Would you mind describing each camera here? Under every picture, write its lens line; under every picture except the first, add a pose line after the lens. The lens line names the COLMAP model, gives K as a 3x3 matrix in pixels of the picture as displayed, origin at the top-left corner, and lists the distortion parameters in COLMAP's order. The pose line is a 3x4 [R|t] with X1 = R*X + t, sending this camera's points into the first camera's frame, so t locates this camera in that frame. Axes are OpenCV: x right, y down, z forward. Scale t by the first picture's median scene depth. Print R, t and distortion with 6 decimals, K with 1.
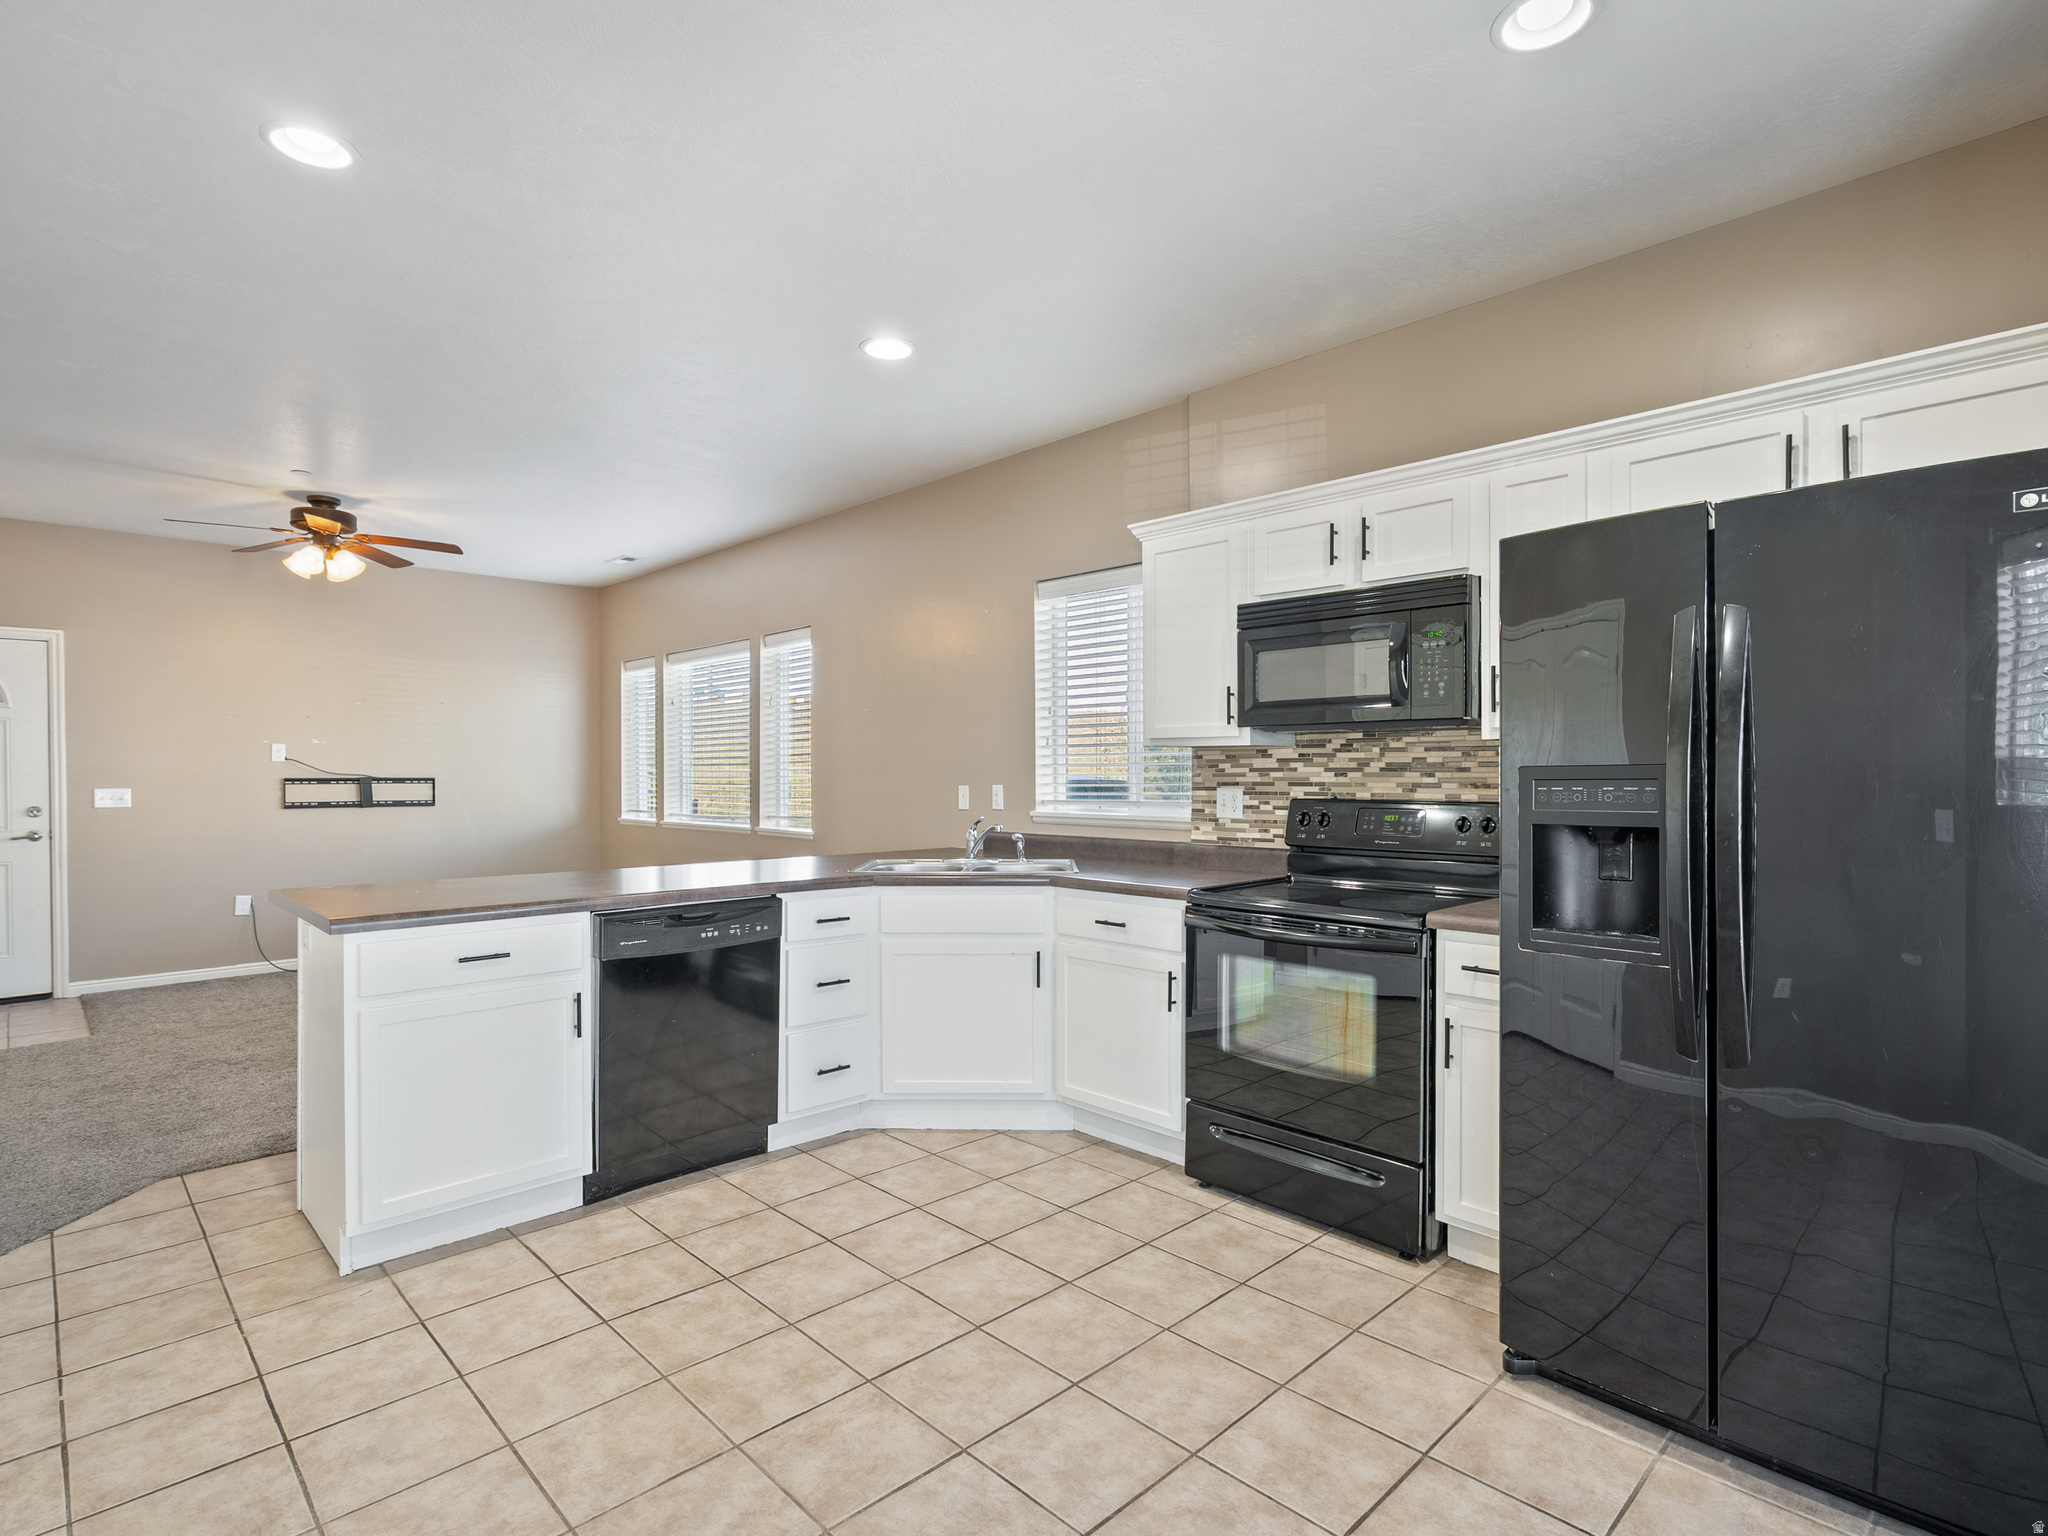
lens RADIAL K [[1043.0, 0, 1017.2], [0, 1043.0, 780.9], [0, 0, 1]] dist [-0.009837, 0.005908]
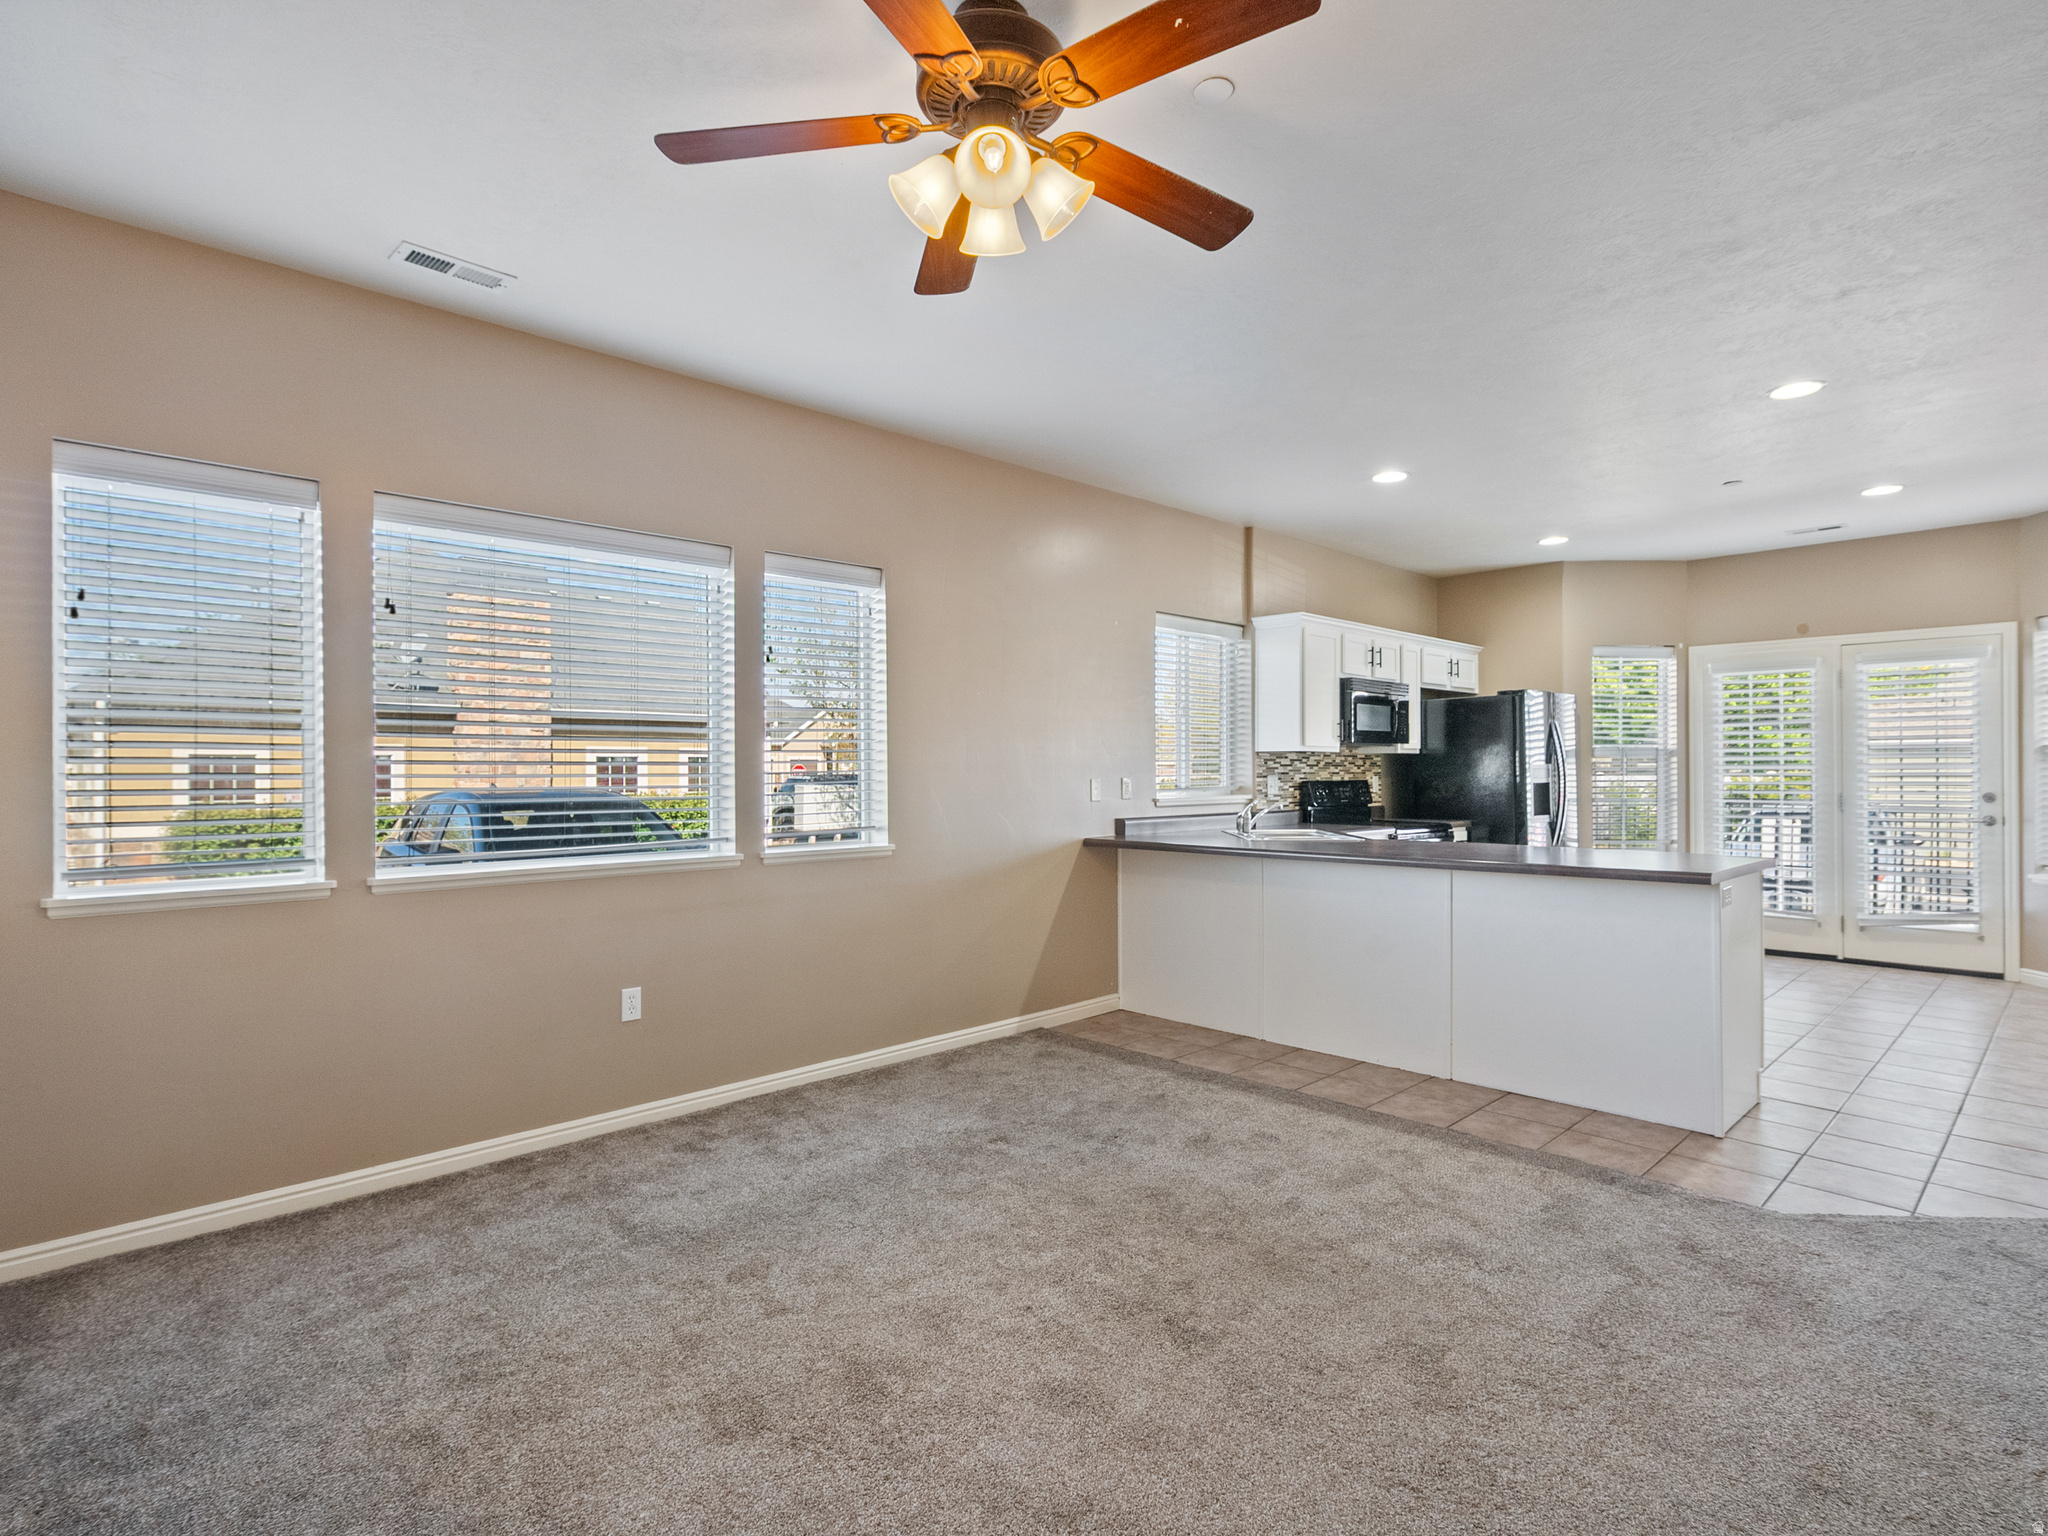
lens RADIAL K [[1043.0, 0, 1020.8], [0, 1043.0, 772.2], [0, 0, 1]] dist [-0.009837, 0.005908]
pose [[0.004647, 0.000252, 0.999989, -1.209695], [0.011508, 0.999934, -0.000306, -0.003001], [-0.999923, 0.011510, 0.004643, 1.155989]]
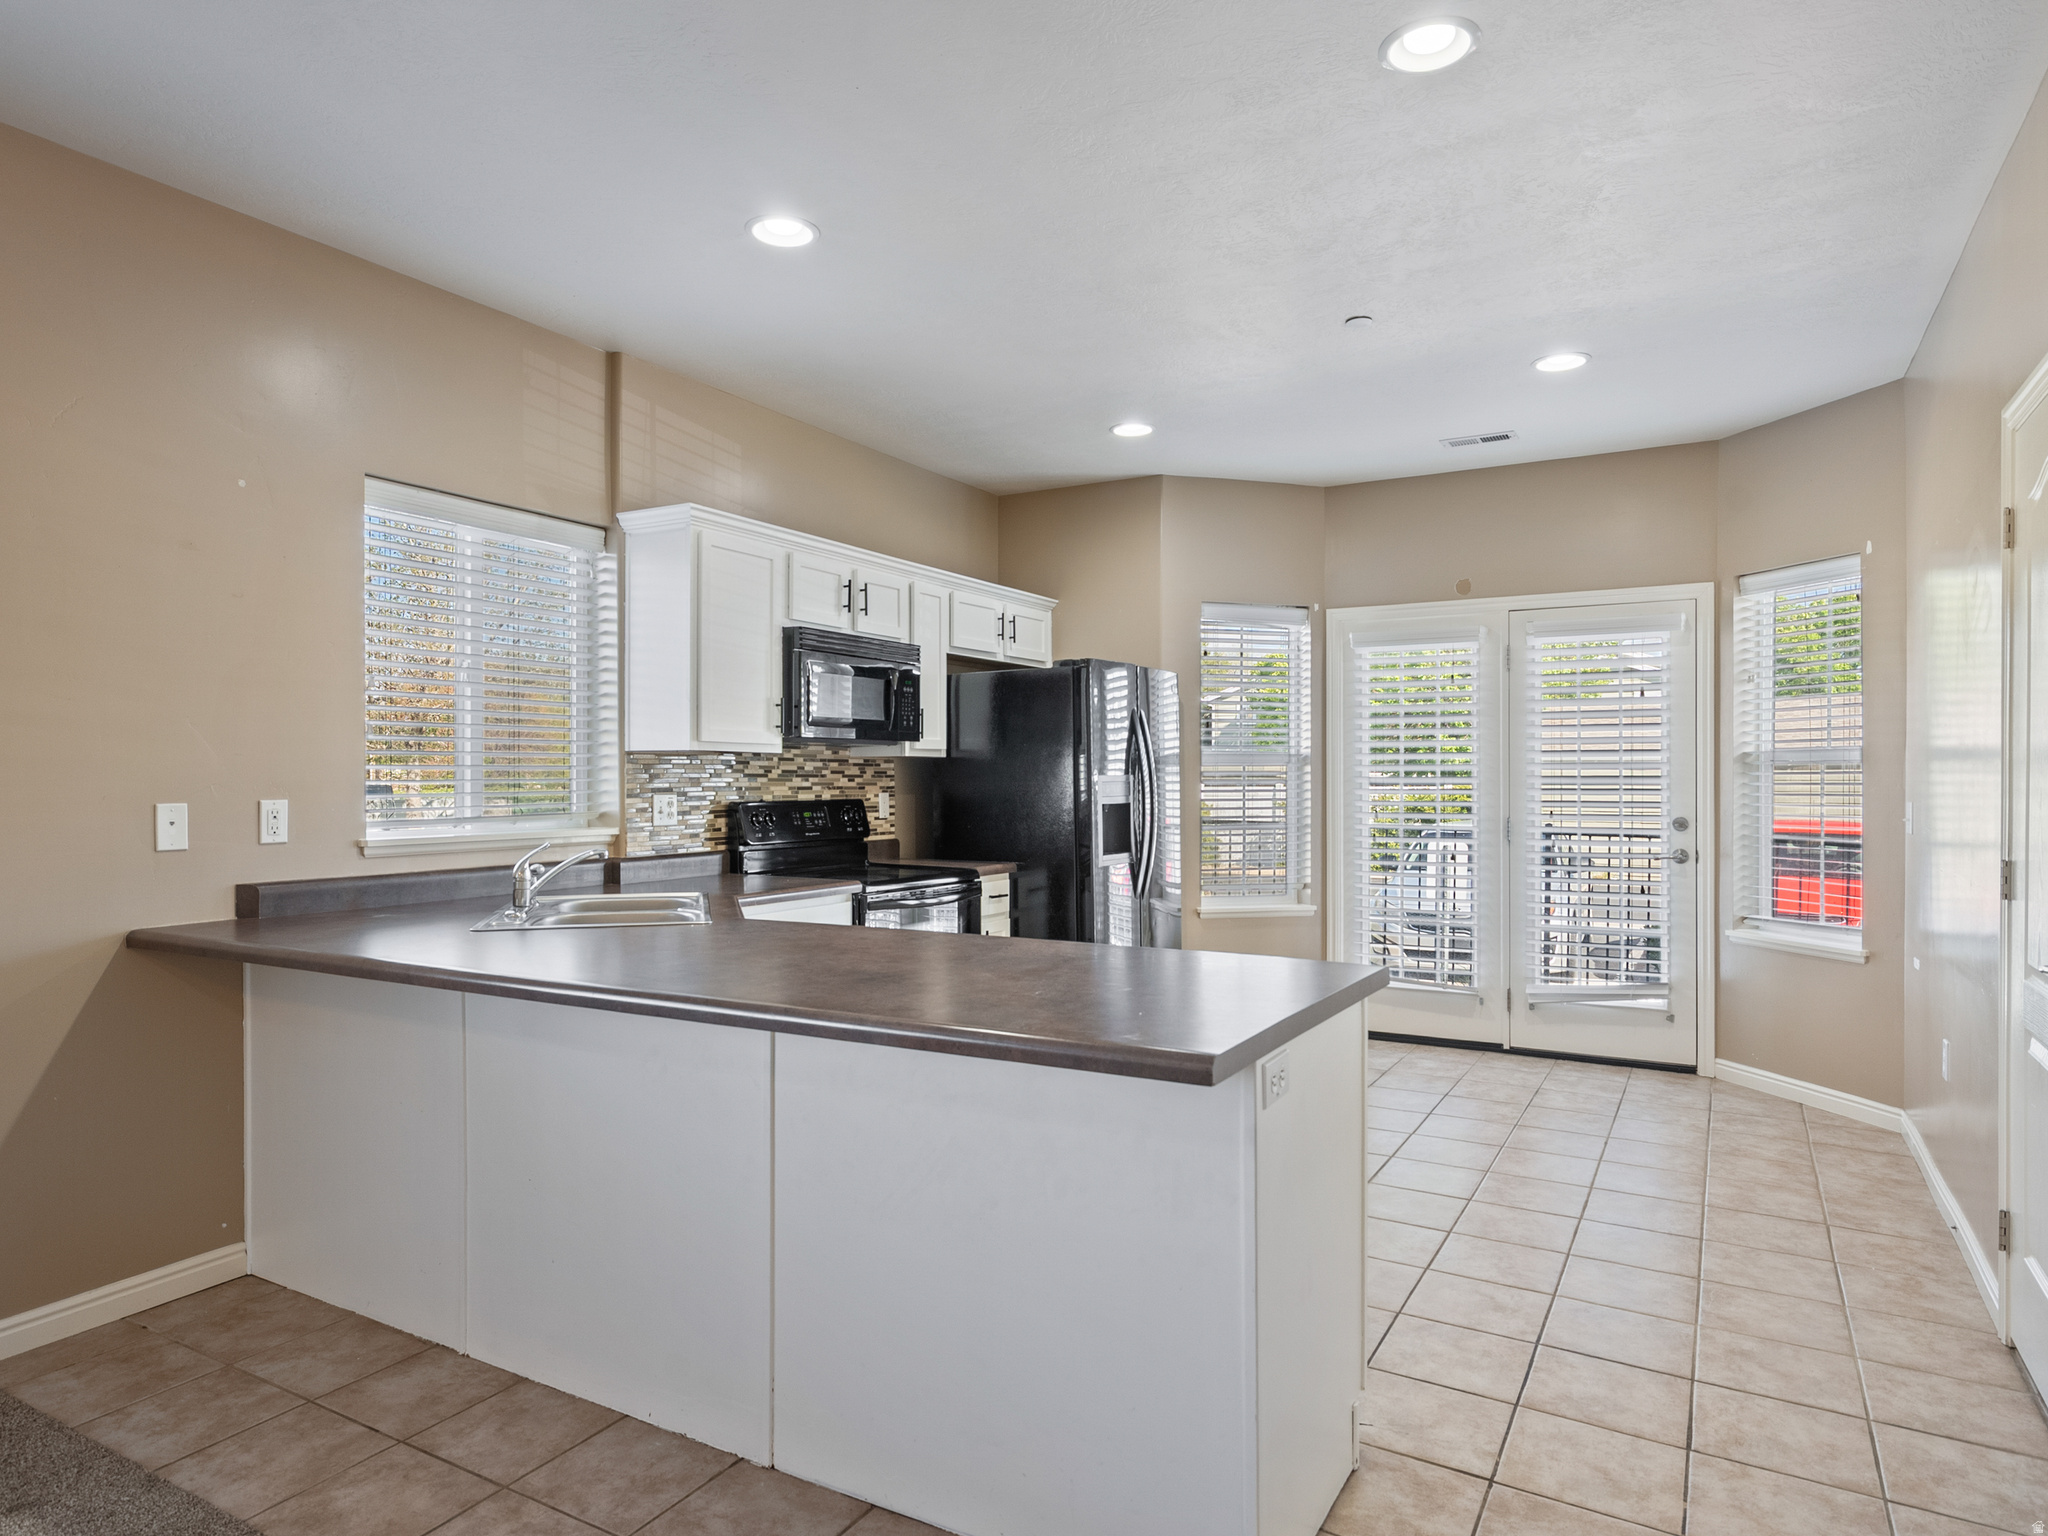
lens RADIAL K [[1221.5, 0, 1024.8], [0, 1221.5, 784.8], [0, 0, 1]] dist [-0.000776, 0.008619]
pose [[-0.278161, -0.003740, 0.960527, -0.797017], [0.008136, 0.999947, 0.006250, -0.005086], [-0.960500, 0.009553, -0.278116, 0.825355]]
